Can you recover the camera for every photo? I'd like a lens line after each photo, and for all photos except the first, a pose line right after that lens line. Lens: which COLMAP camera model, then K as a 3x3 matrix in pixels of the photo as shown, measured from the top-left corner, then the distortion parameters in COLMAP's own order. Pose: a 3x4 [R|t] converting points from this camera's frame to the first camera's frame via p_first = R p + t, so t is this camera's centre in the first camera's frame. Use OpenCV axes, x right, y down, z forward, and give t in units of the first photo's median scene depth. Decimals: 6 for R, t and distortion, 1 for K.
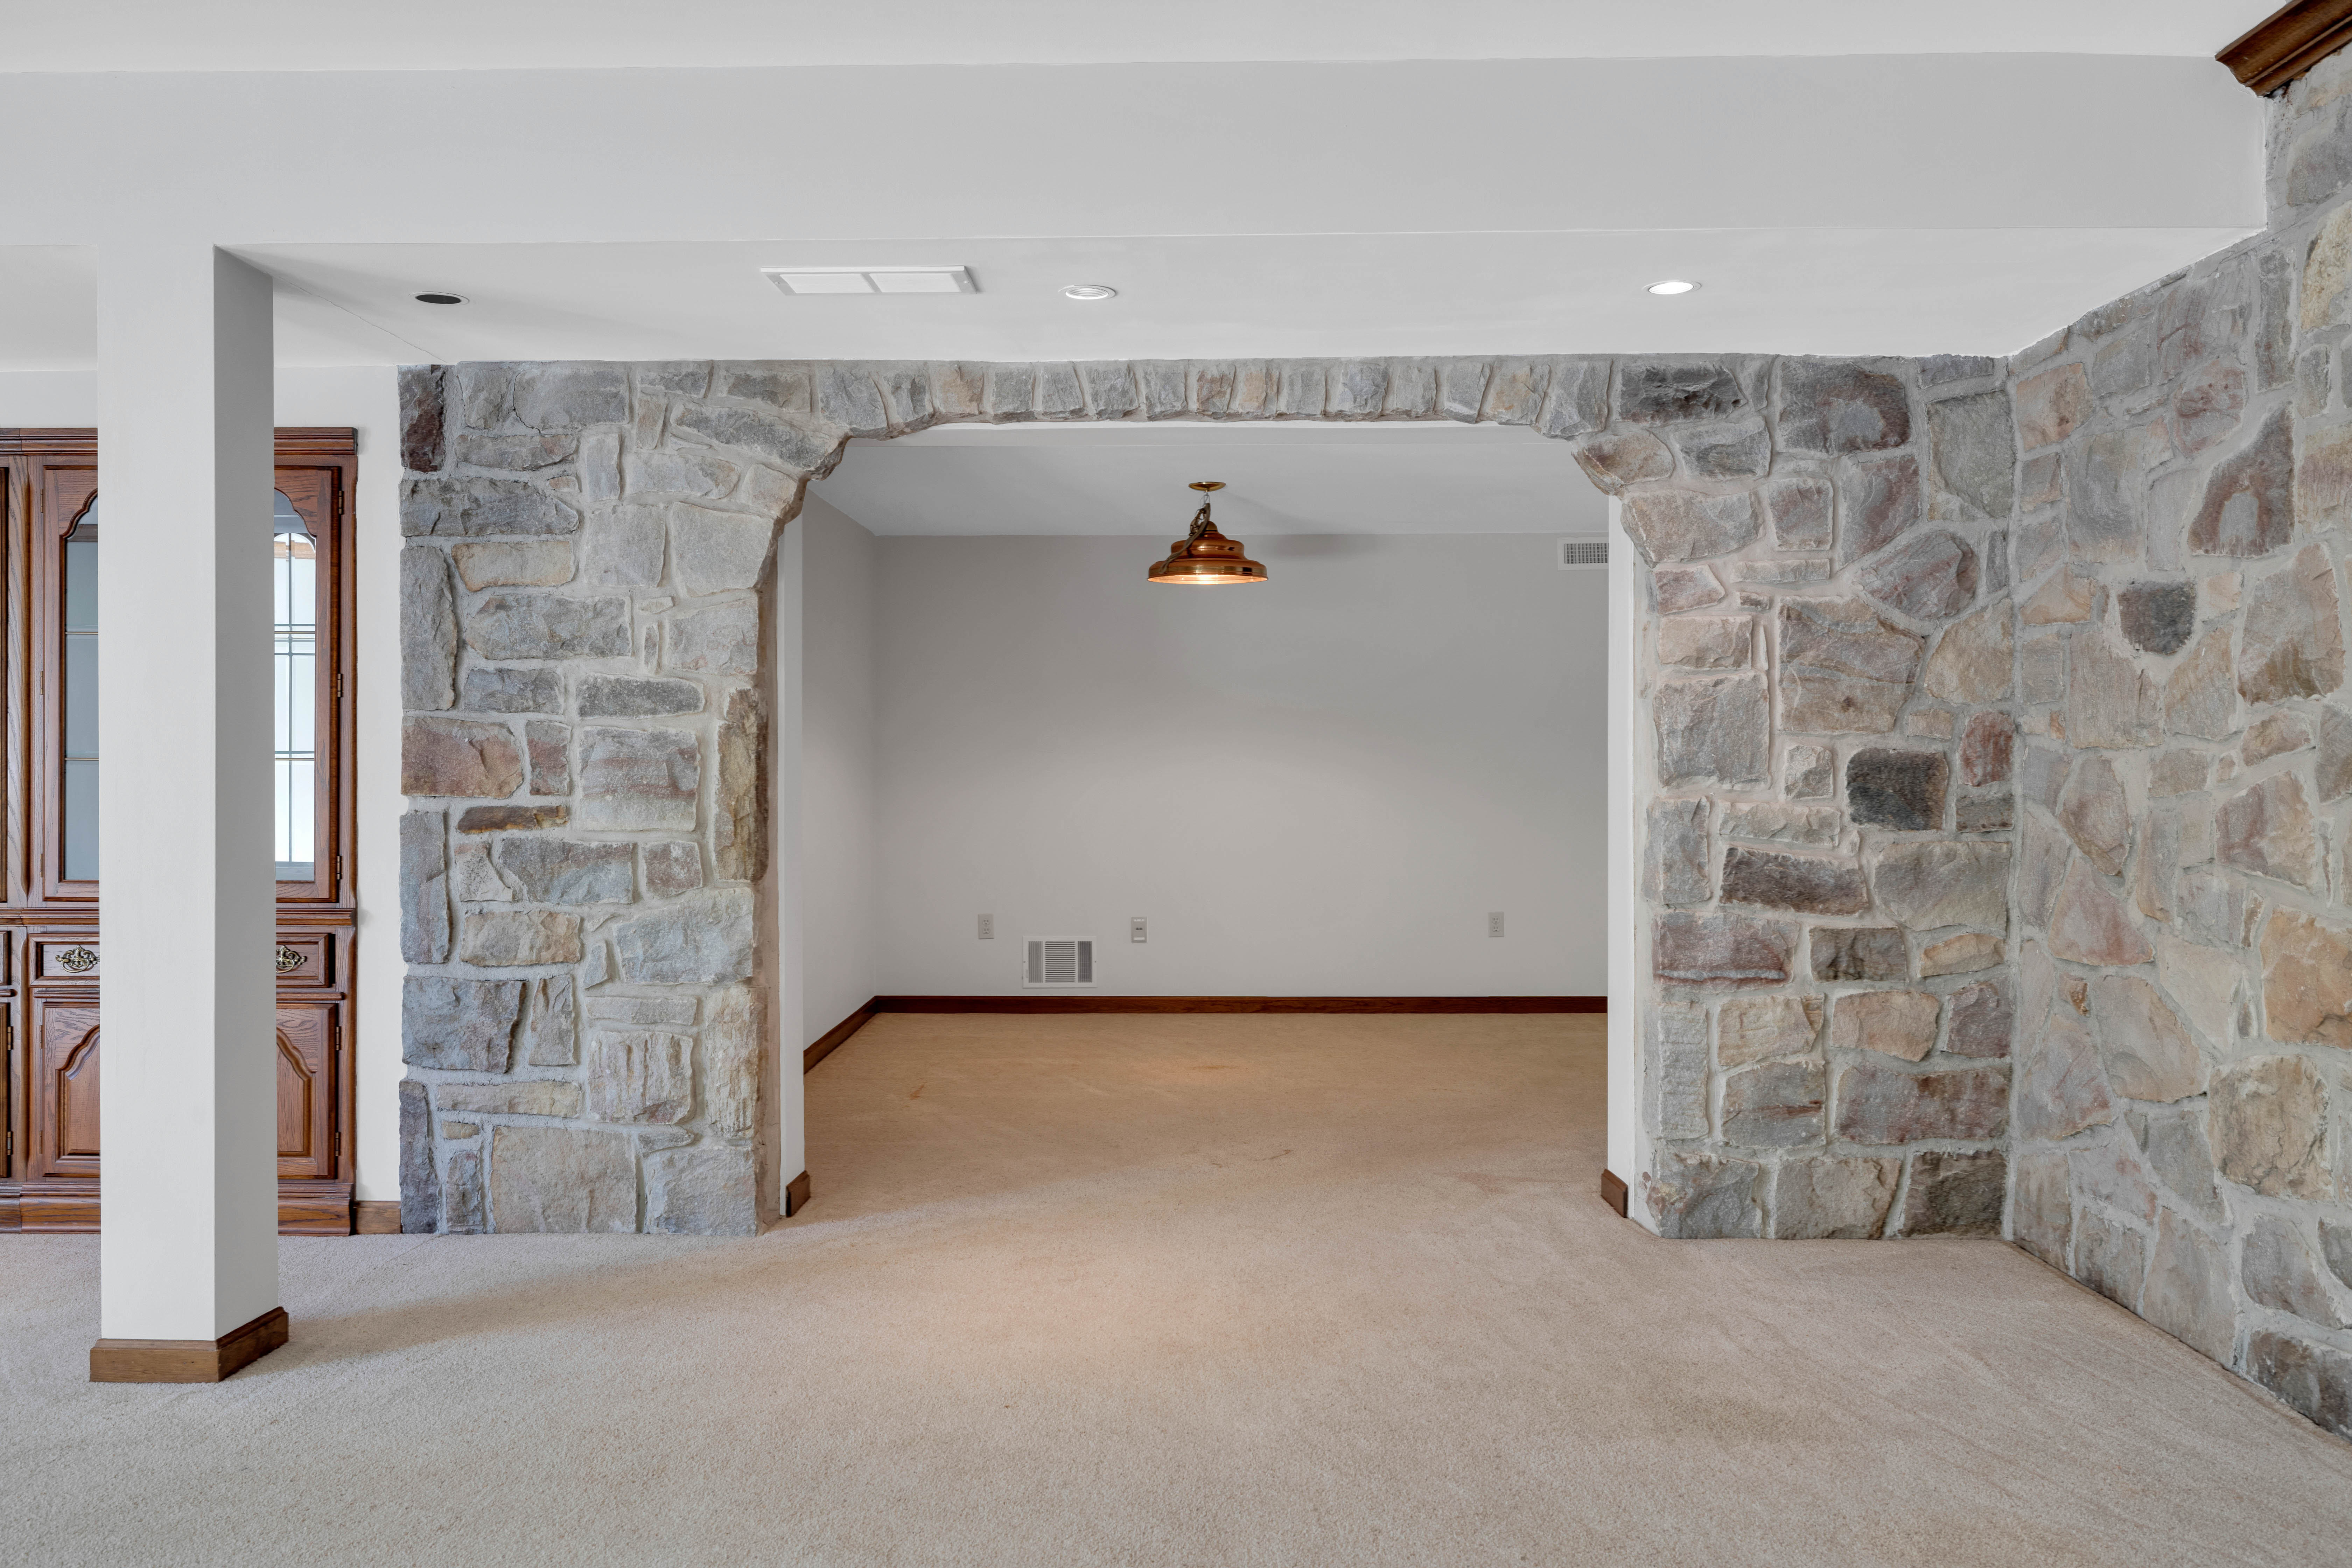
lens RADIAL K [[1835.3, 0, 1178.4], [0, 1835.3, 778.4], [0, 0, 1]] dist [-0.001324, -0.001812]
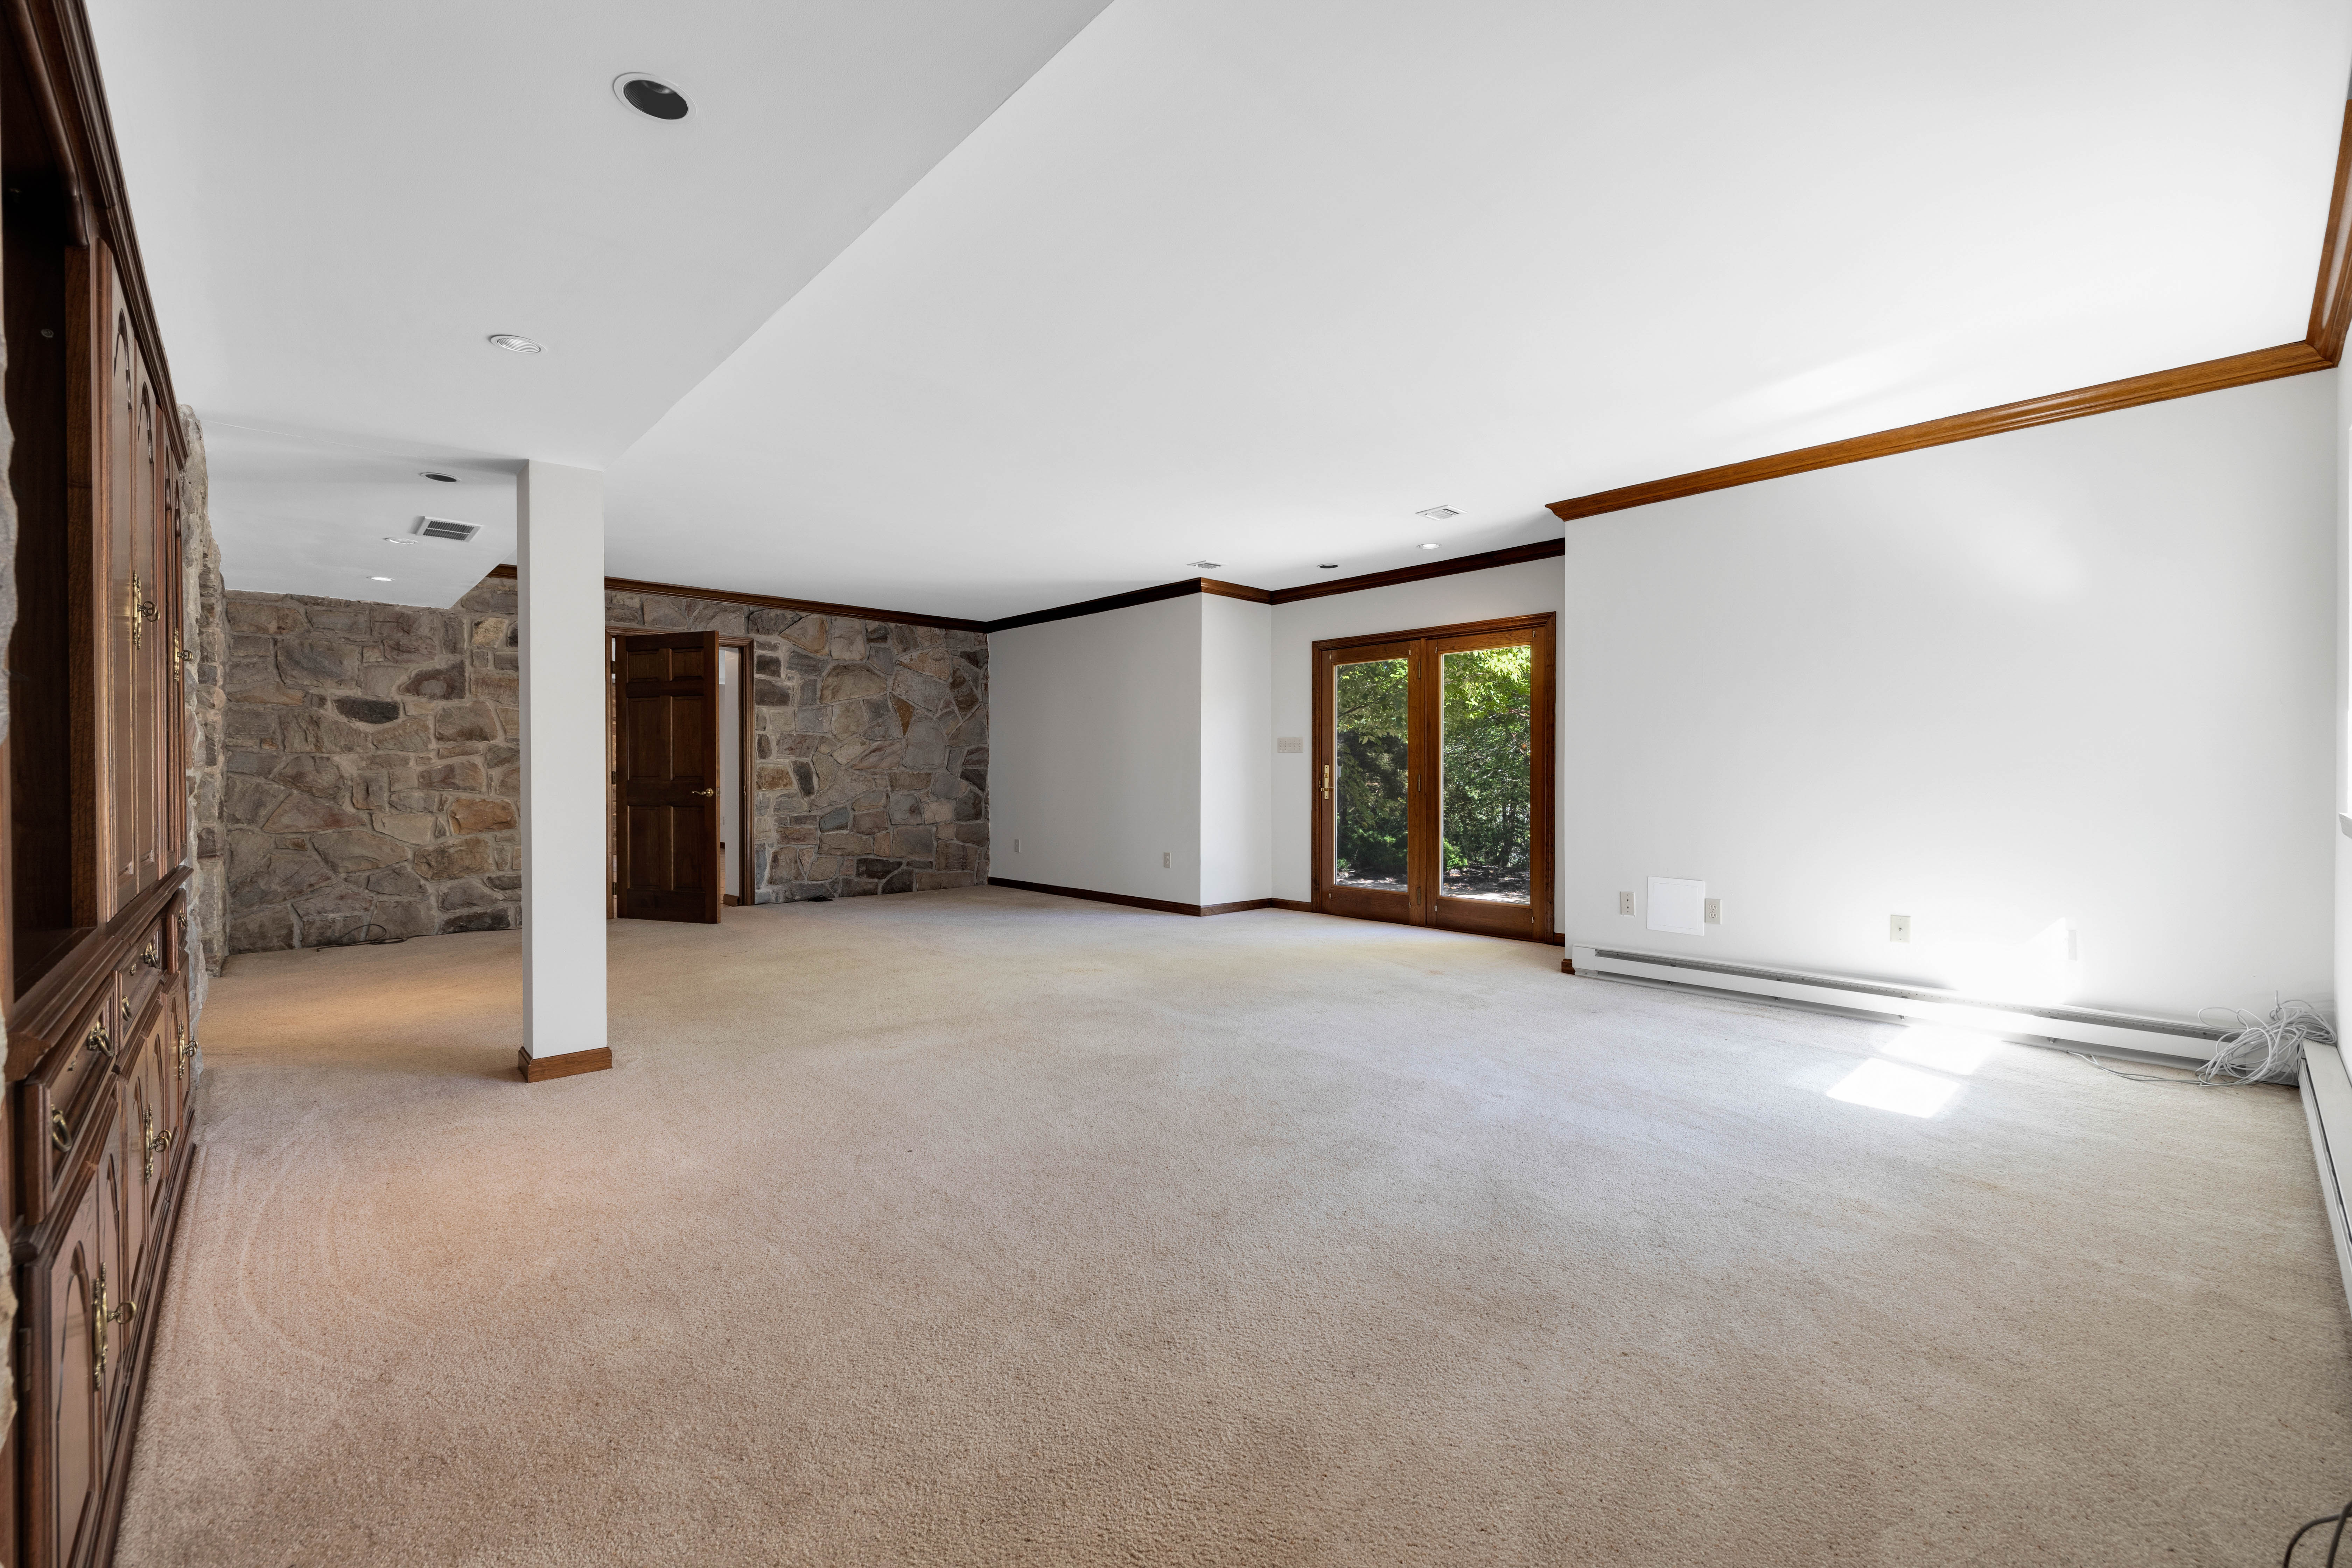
lens RADIAL K [[982.2, 0, 1176.5], [0, 982.2, 776.9], [0, 0, 1]] dist [0.000570, 0.000169]
pose [[-0.693444, -0.009633, 0.720446, -1.333533], [0.005965, 0.999800, 0.019109, -0.000538], [-0.720486, 0.017549, -0.693248, 0.989022]]
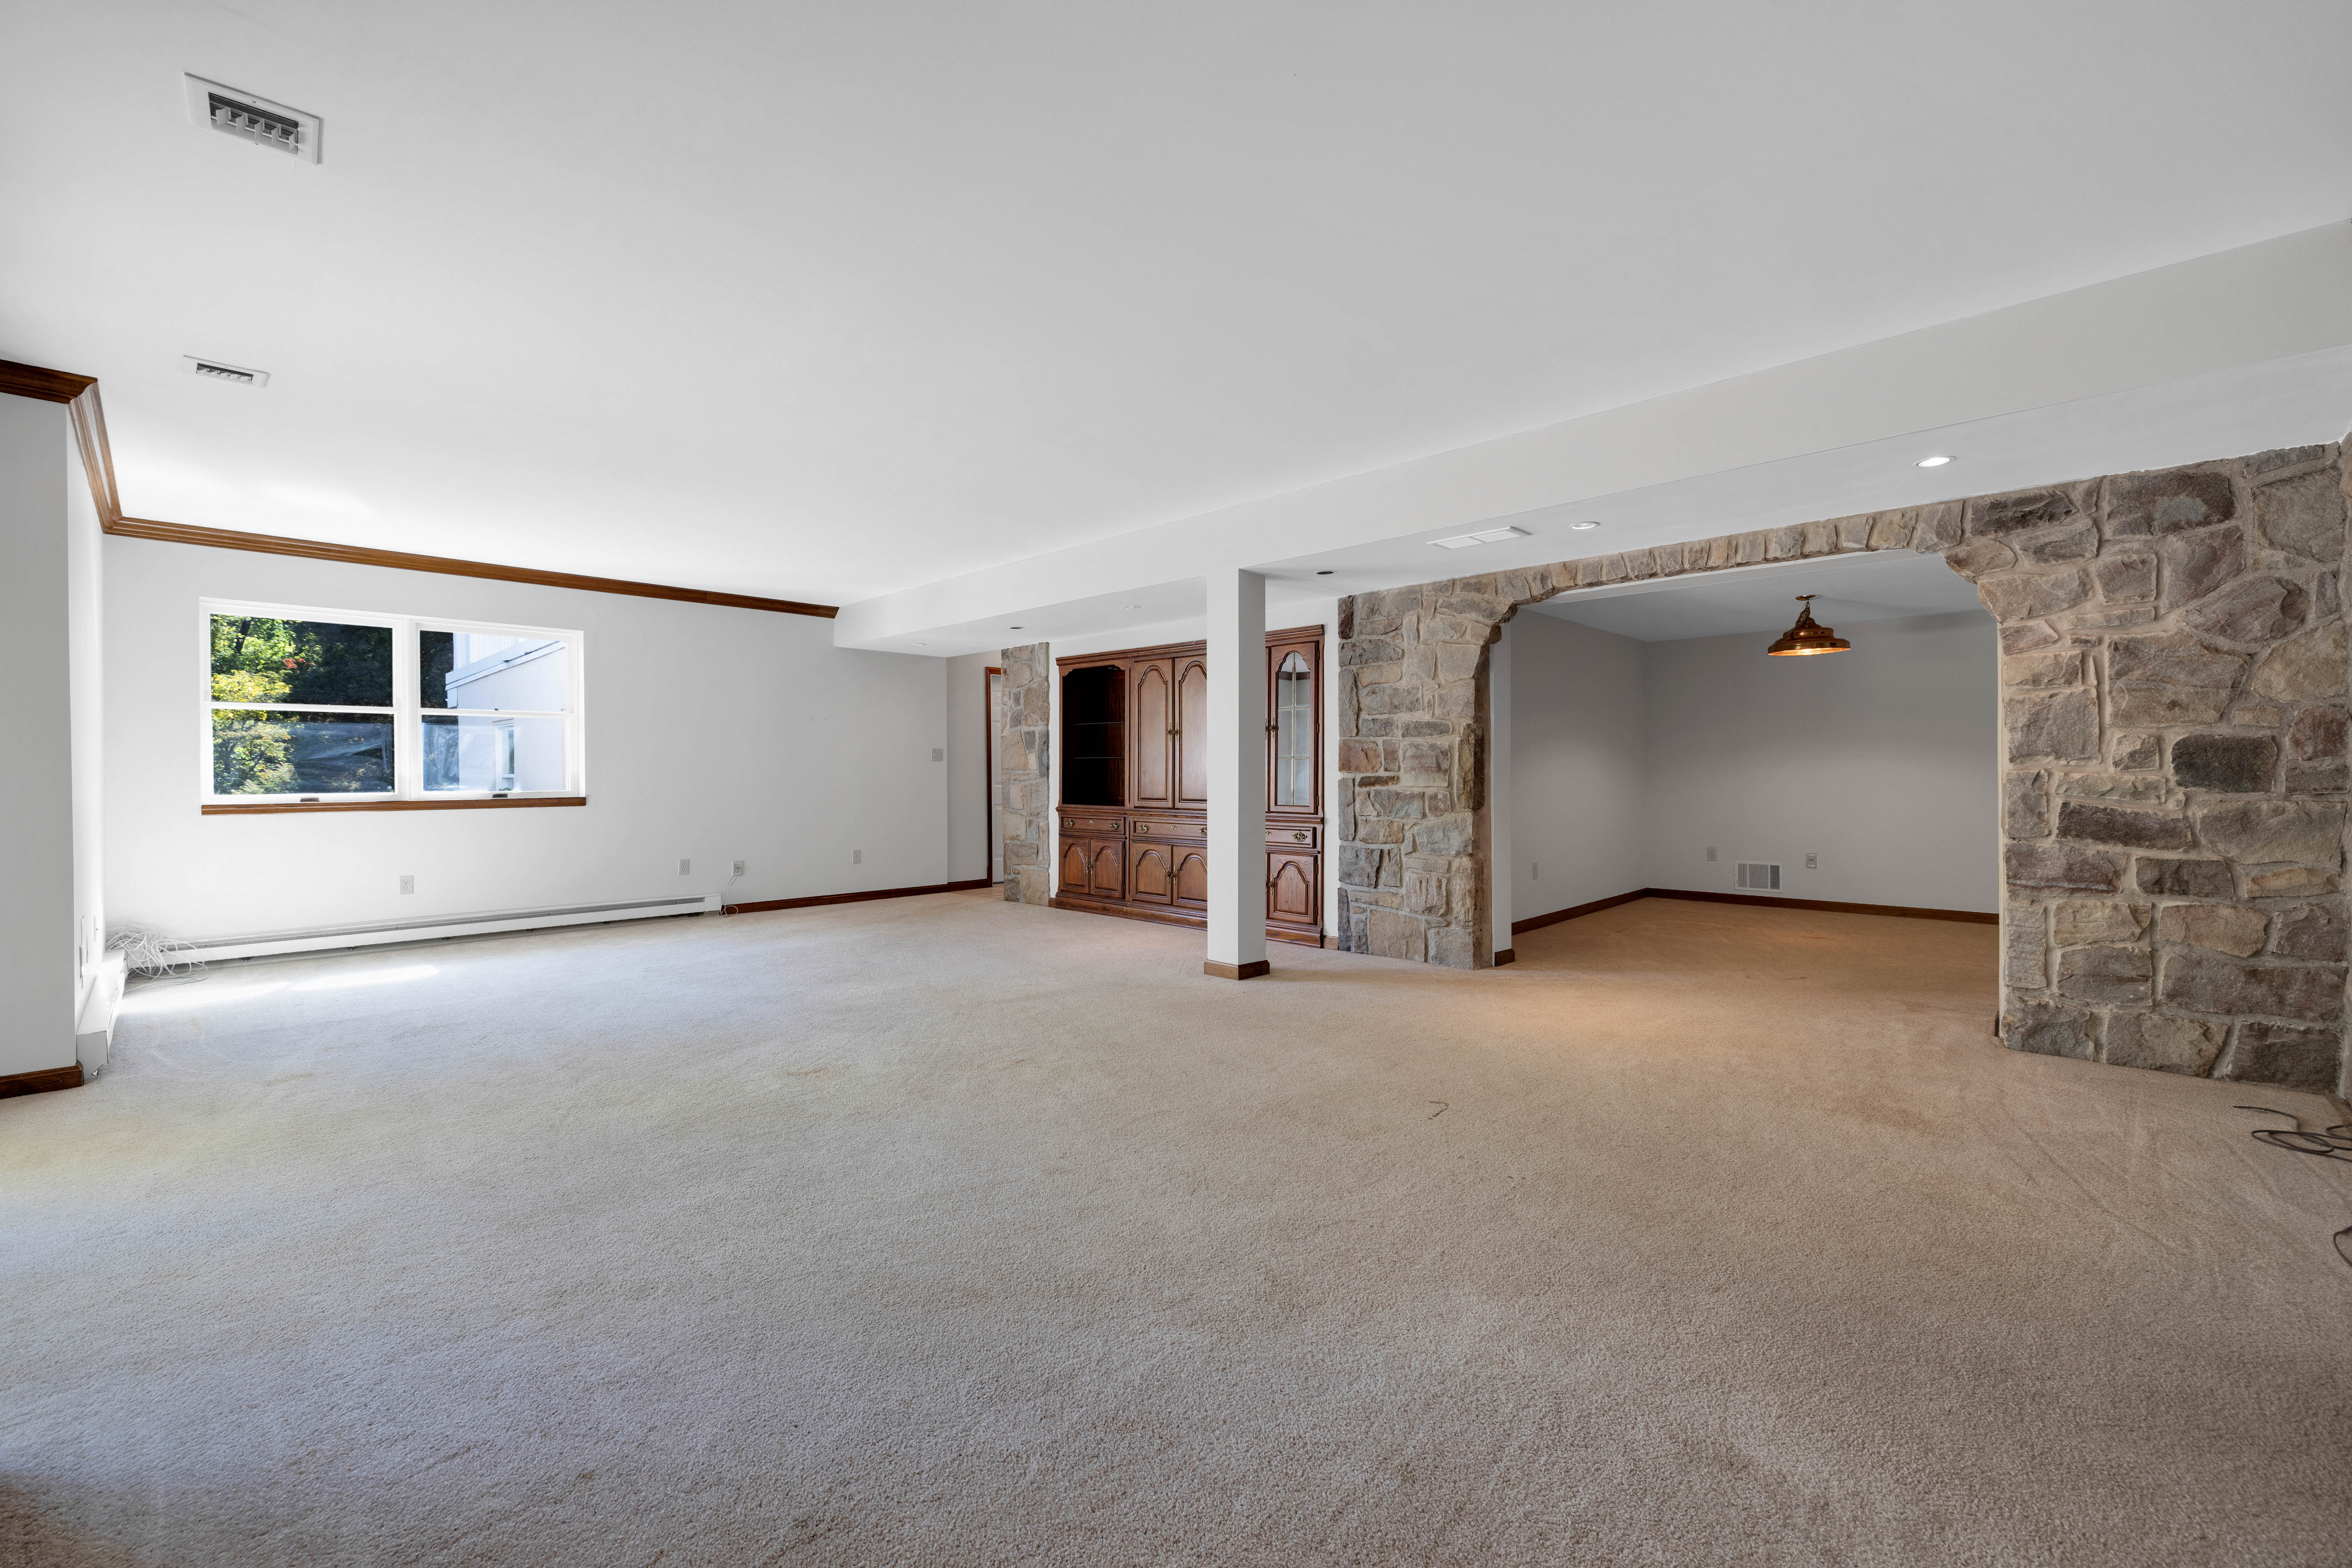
lens RADIAL K [[982.2, 0, 1176.5], [0, 982.2, 776.9], [0, 0, 1]] dist [0.000570, 0.000169]
pose [[0.728415, -0.000158, -0.685136, 0.322536], [-0.004475, 0.999978, -0.004988, 0.023868], [0.685121, 0.006699, 0.728398, -0.108506]]
